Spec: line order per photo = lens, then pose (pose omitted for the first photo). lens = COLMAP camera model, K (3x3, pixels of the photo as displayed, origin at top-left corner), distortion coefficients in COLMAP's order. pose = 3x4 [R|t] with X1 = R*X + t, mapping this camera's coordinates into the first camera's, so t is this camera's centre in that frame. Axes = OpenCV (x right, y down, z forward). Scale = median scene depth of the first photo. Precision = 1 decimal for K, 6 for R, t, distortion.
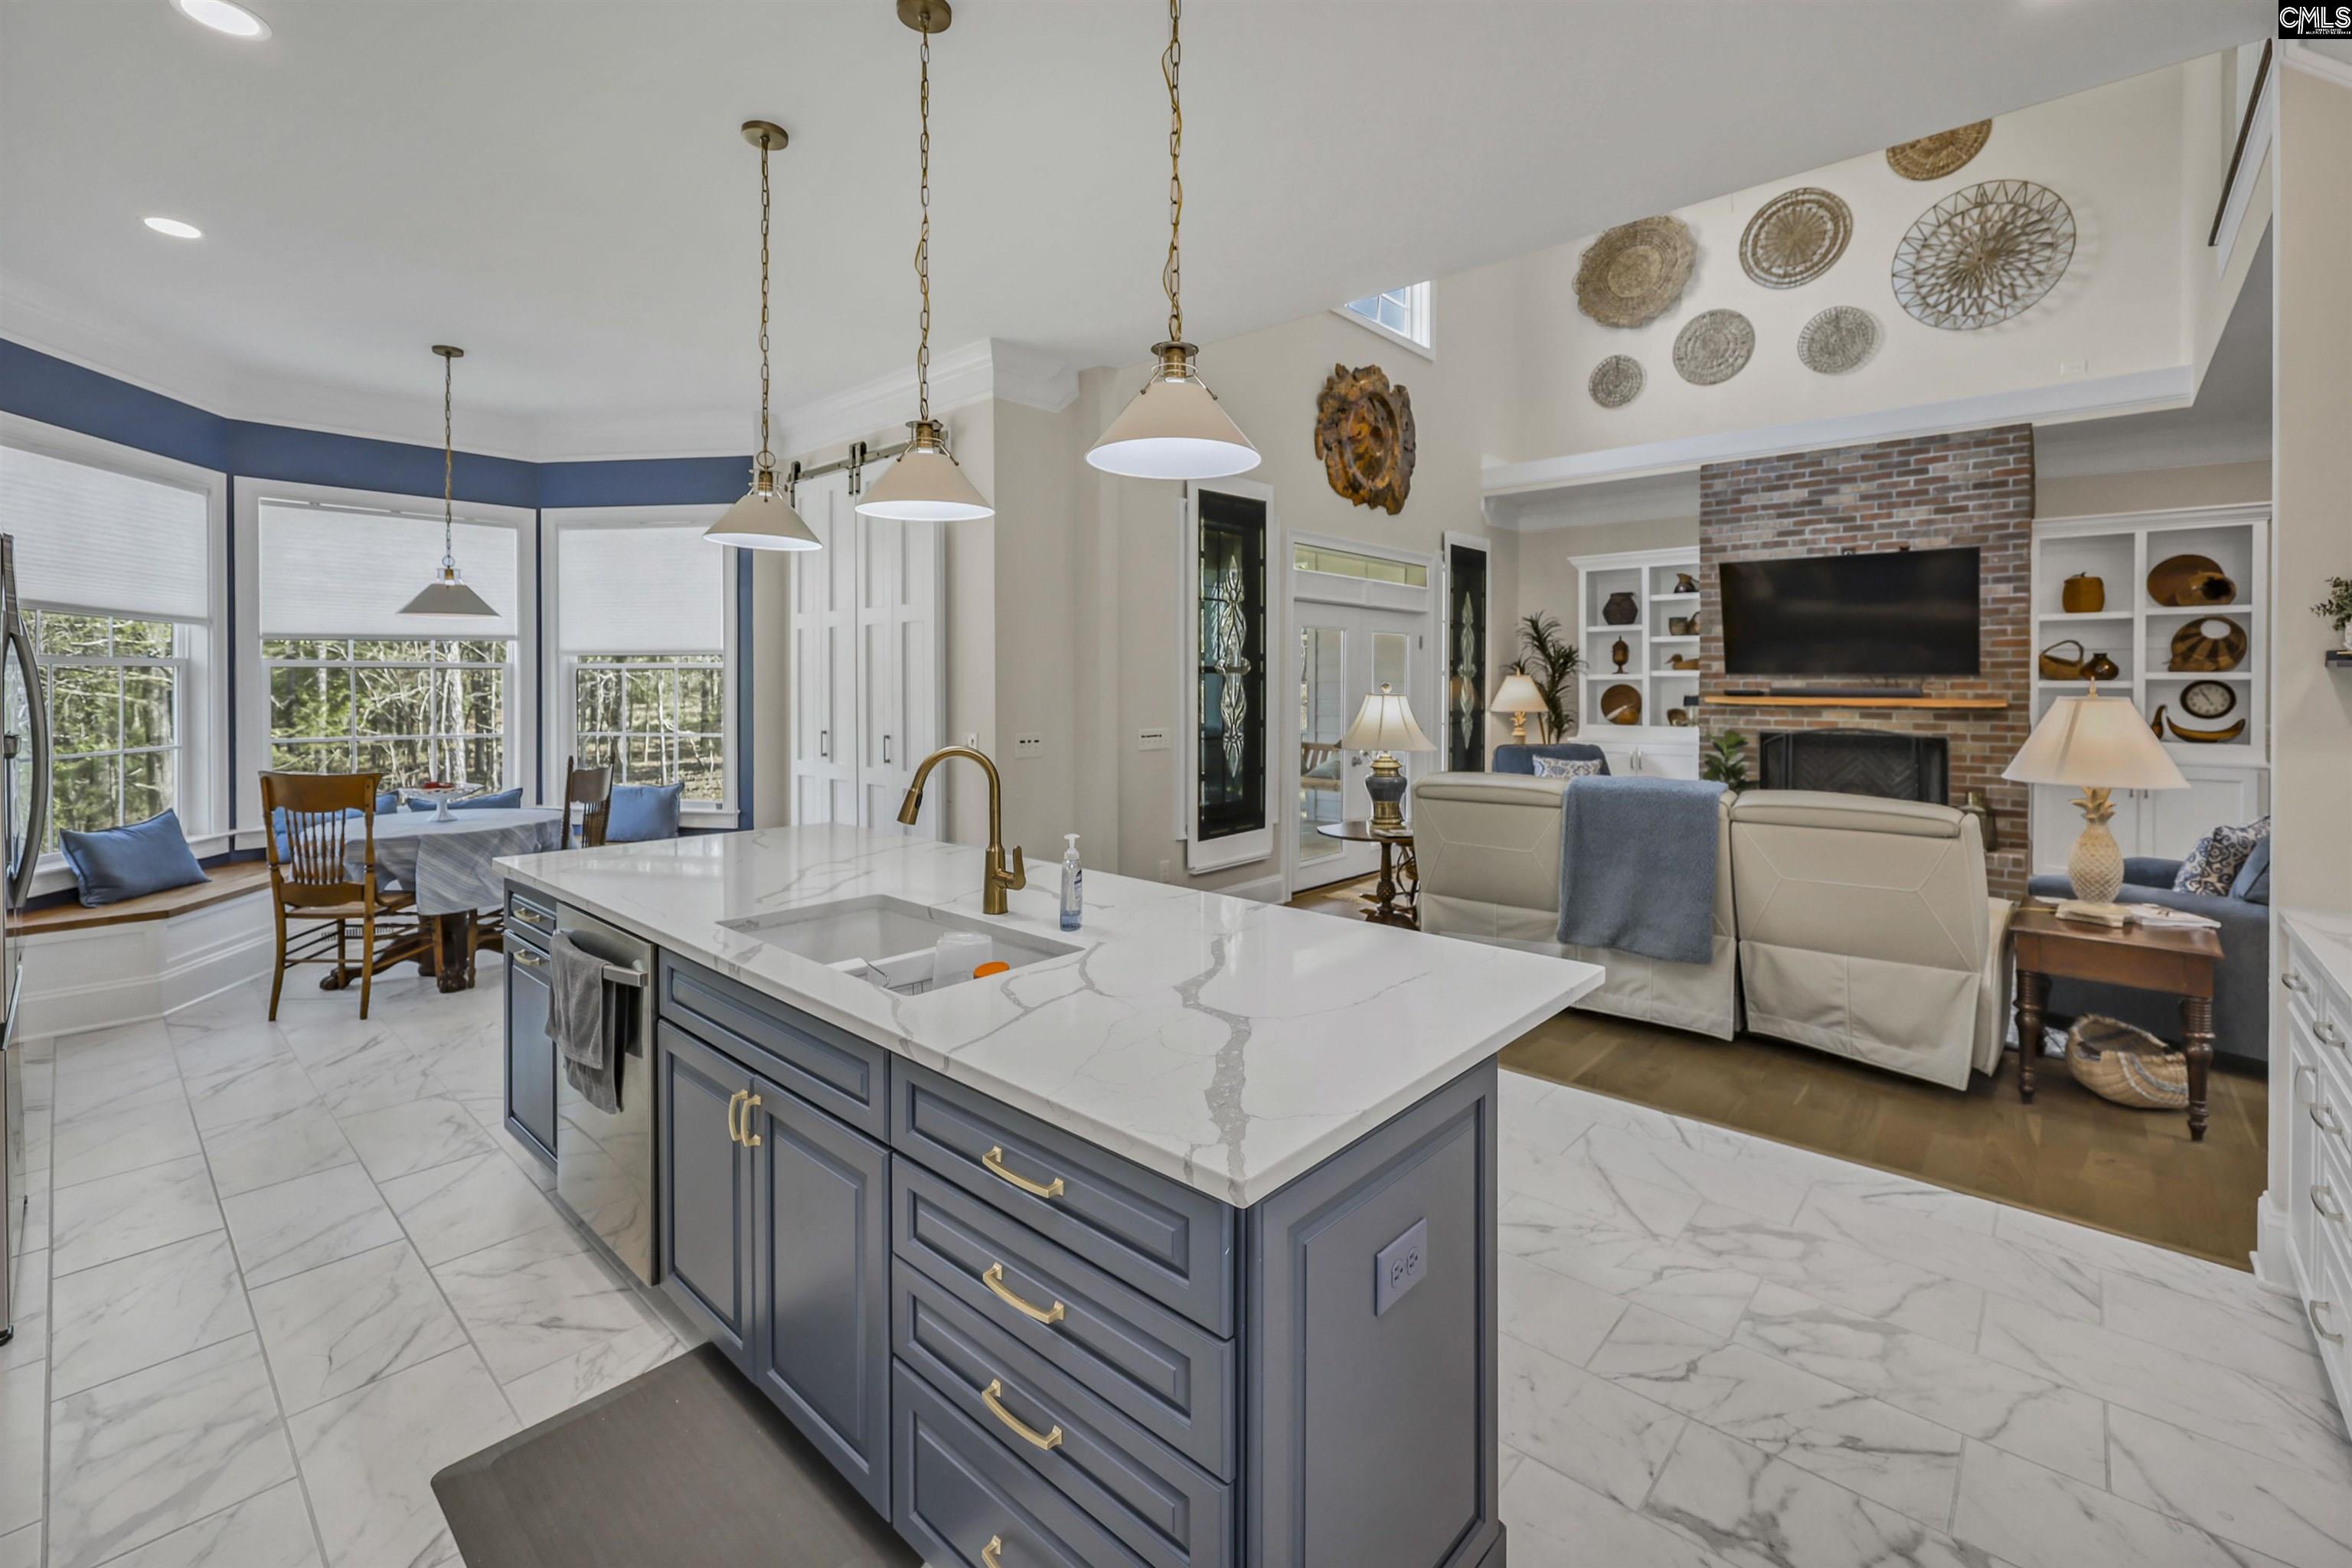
lens RADIAL K [[1018.9, 0, 1181.1], [0, 1018.9, 692.9], [0, 0, 1]] dist [0.002523, -0.000645]
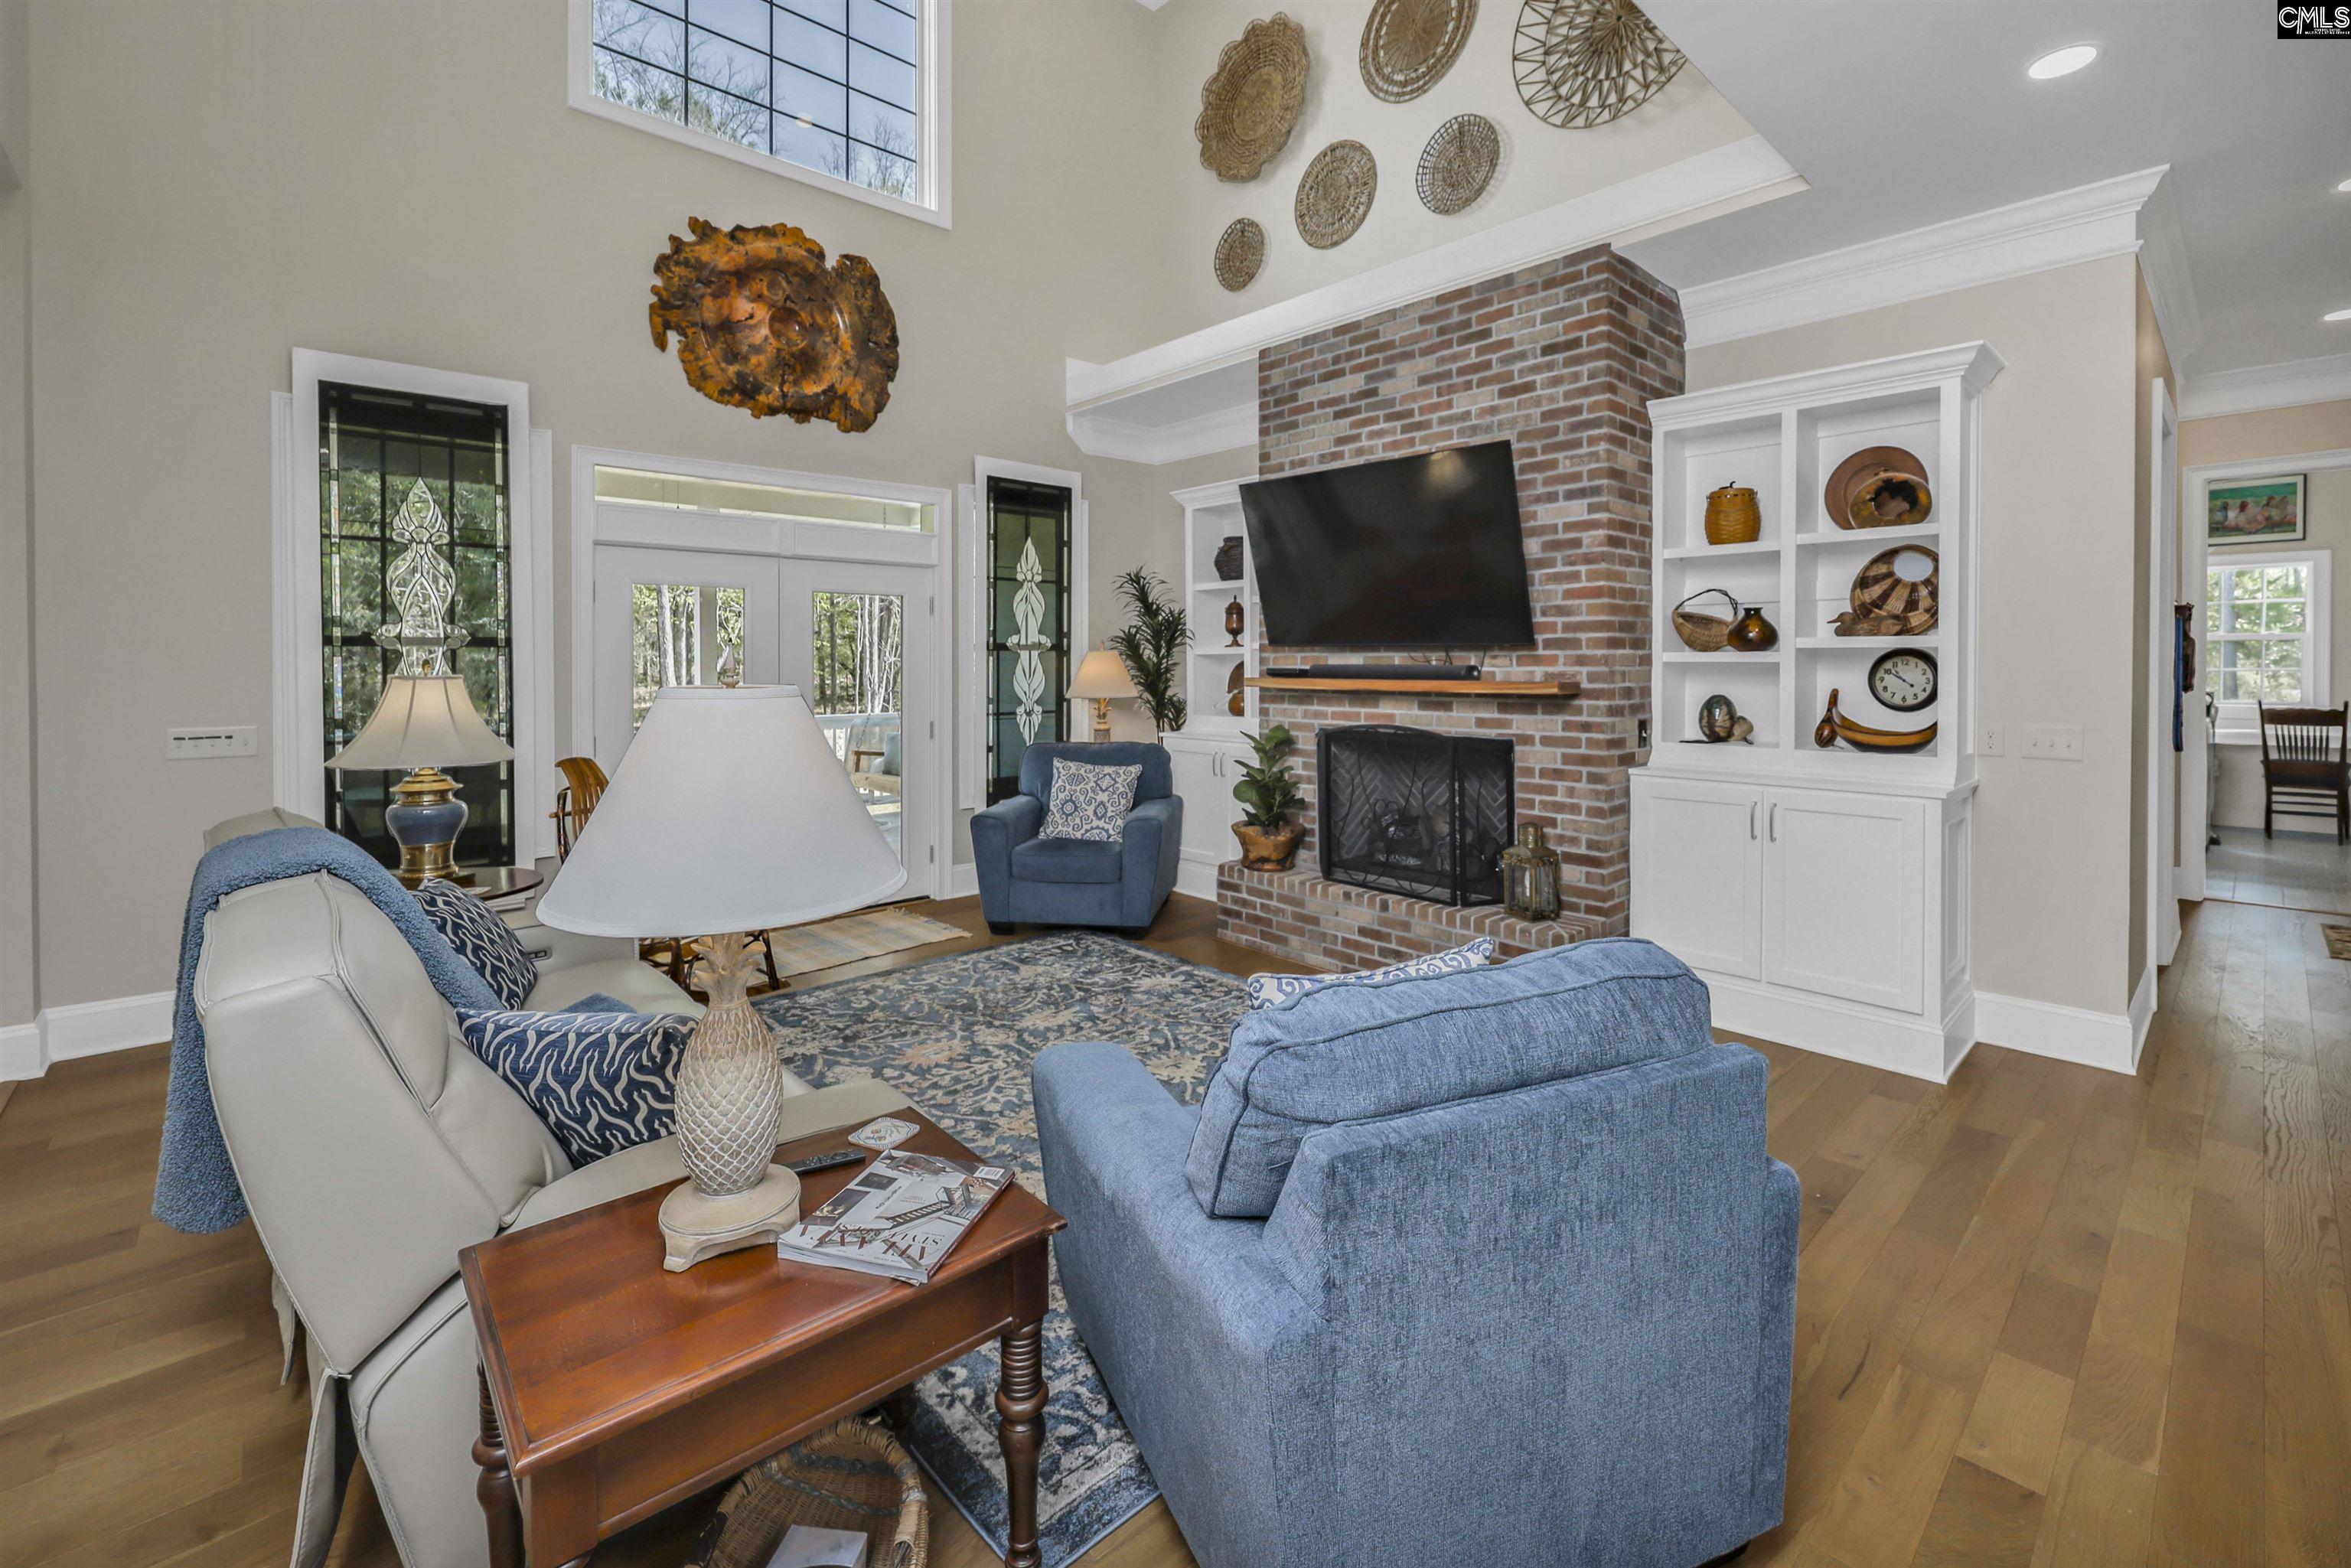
lens RADIAL K [[1018.5, 0, 1207.2], [0, 1018.5, 679.0], [0, 0, 1]] dist [0.002523, -0.000645]
pose [[0.994804, 0.000029, -0.101808, 0.588281], [0.000428, 0.999990, 0.004472, 0.001936], [0.101807, -0.004492, 0.994794, 0.313542]]
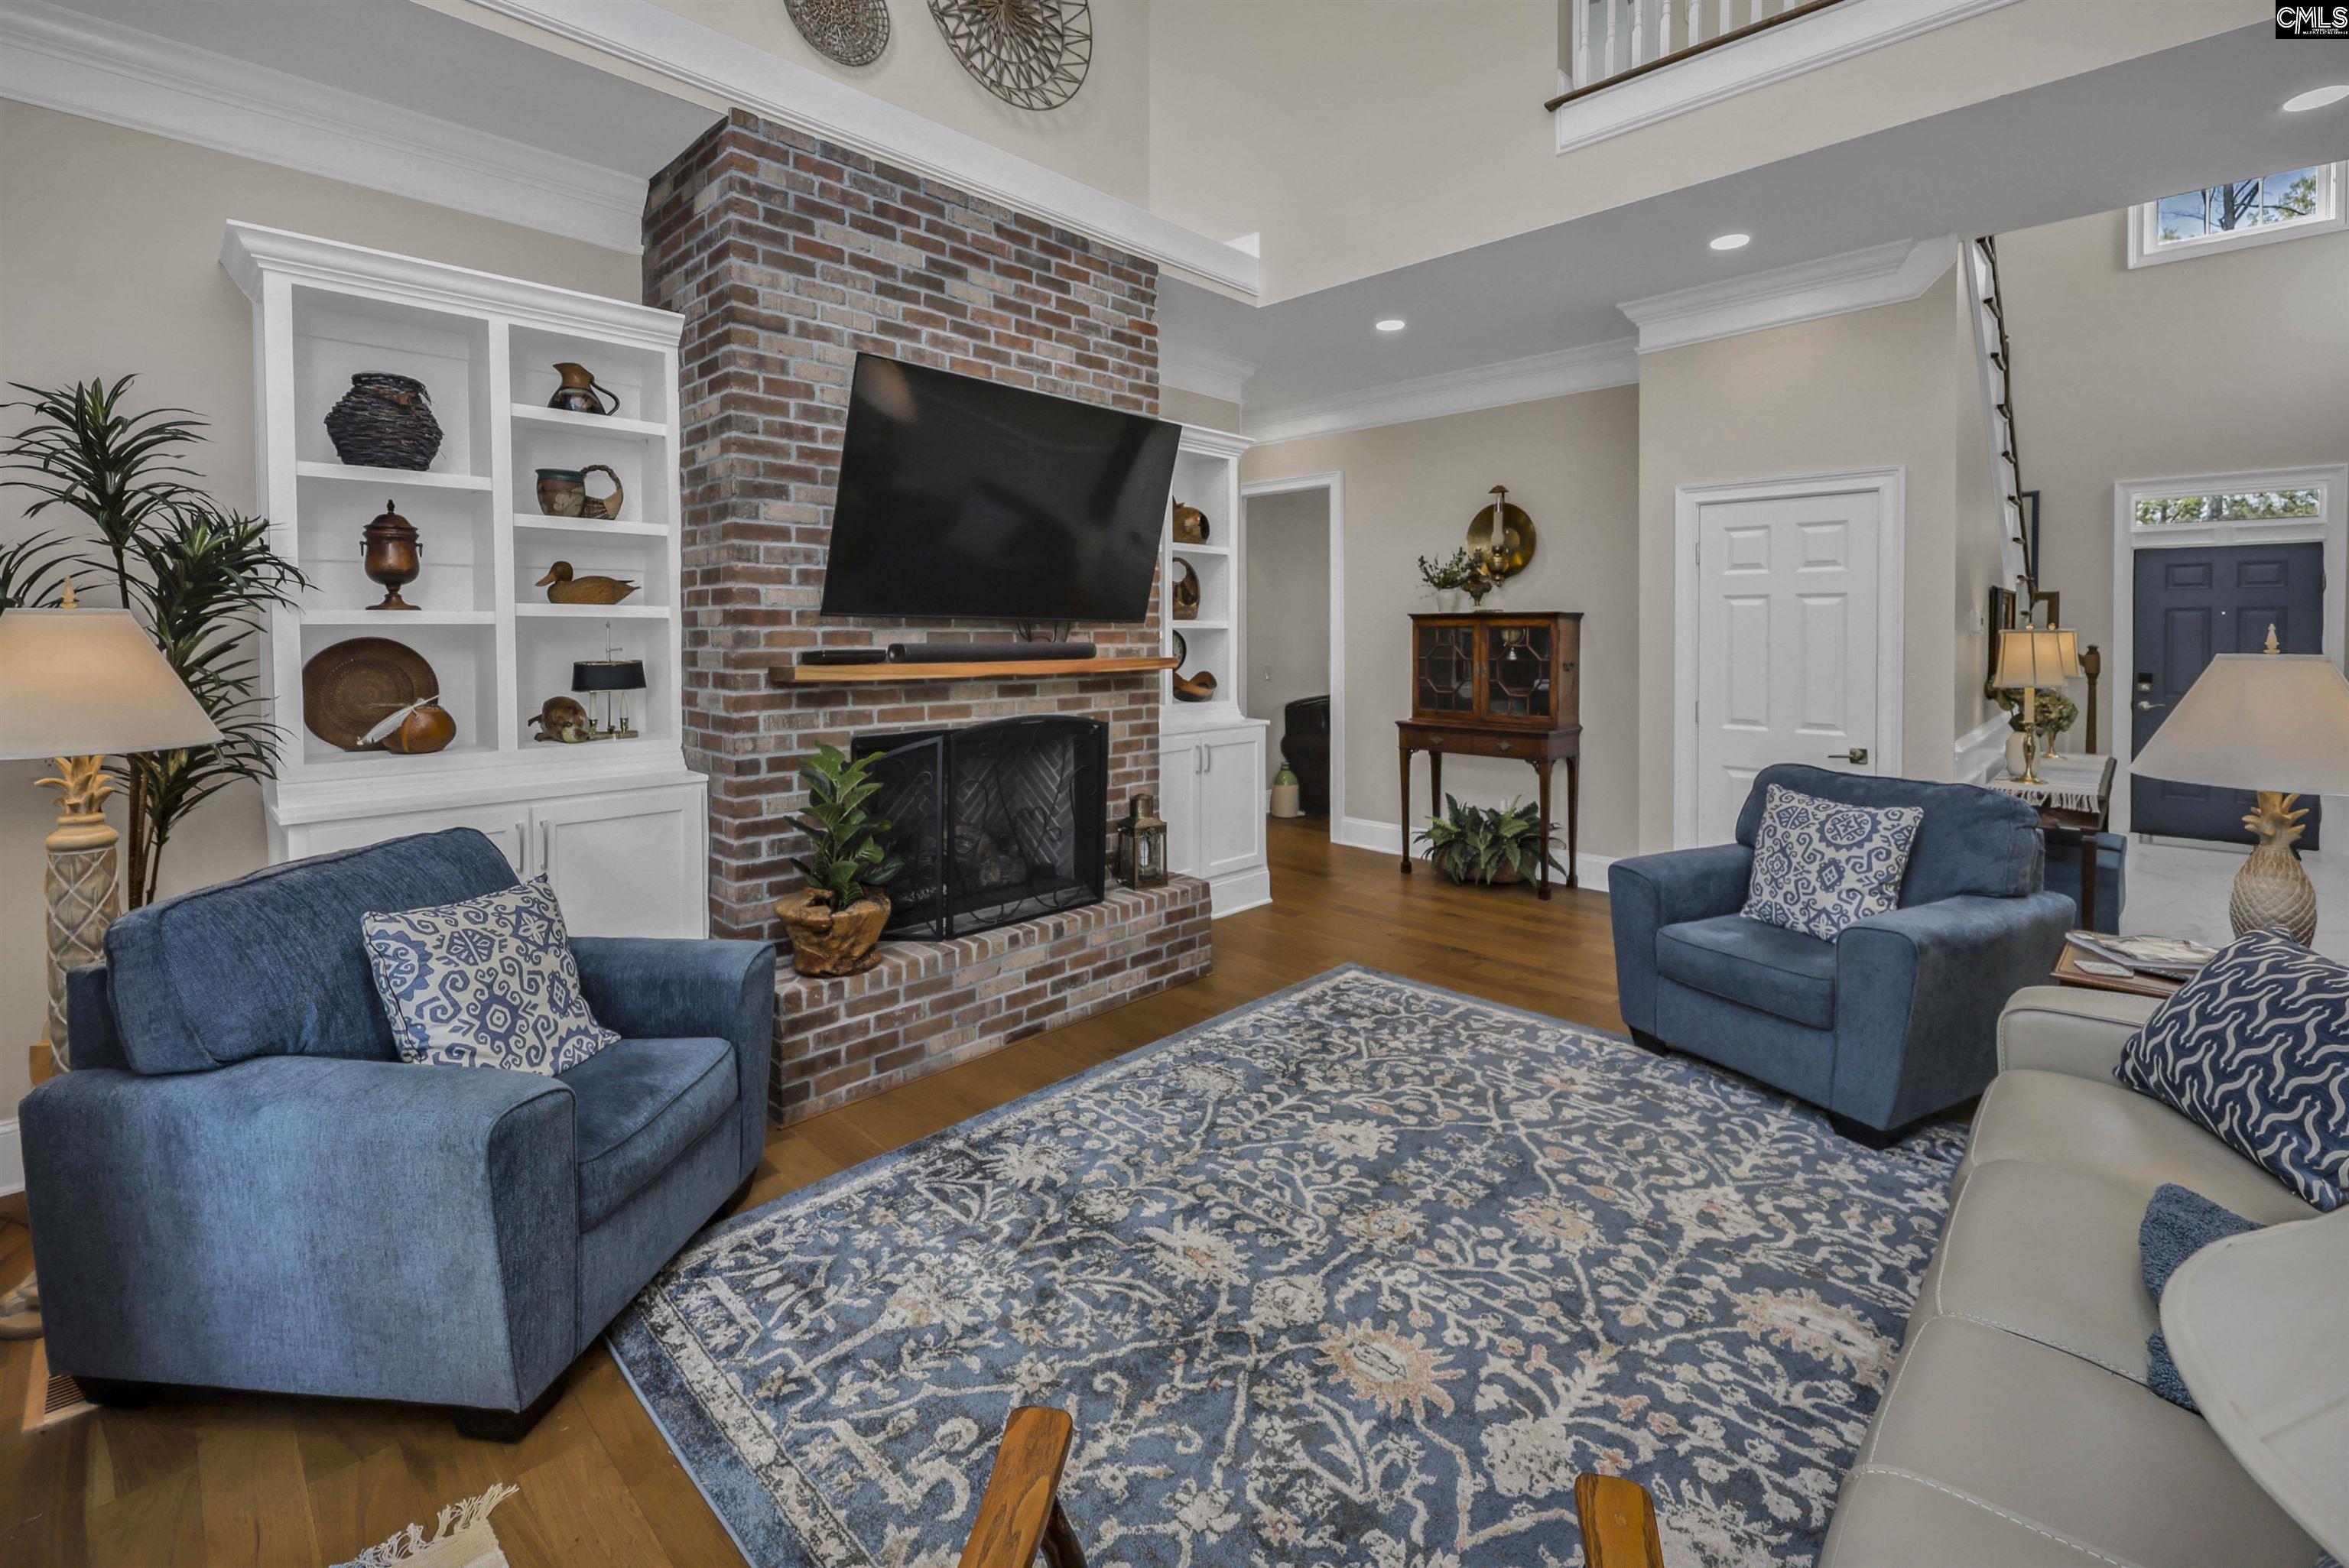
lens RADIAL K [[1017.5, 0, 1187.1], [0, 1017.5, 652.9], [0, 0, 1]] dist [0.002523, -0.000645]
pose [[0.036121, -0.026096, 0.999007, 0.108216], [0.009120, 0.999626, 0.025782, -0.012396], [-0.999306, 0.008180, 0.036345, 0.865570]]
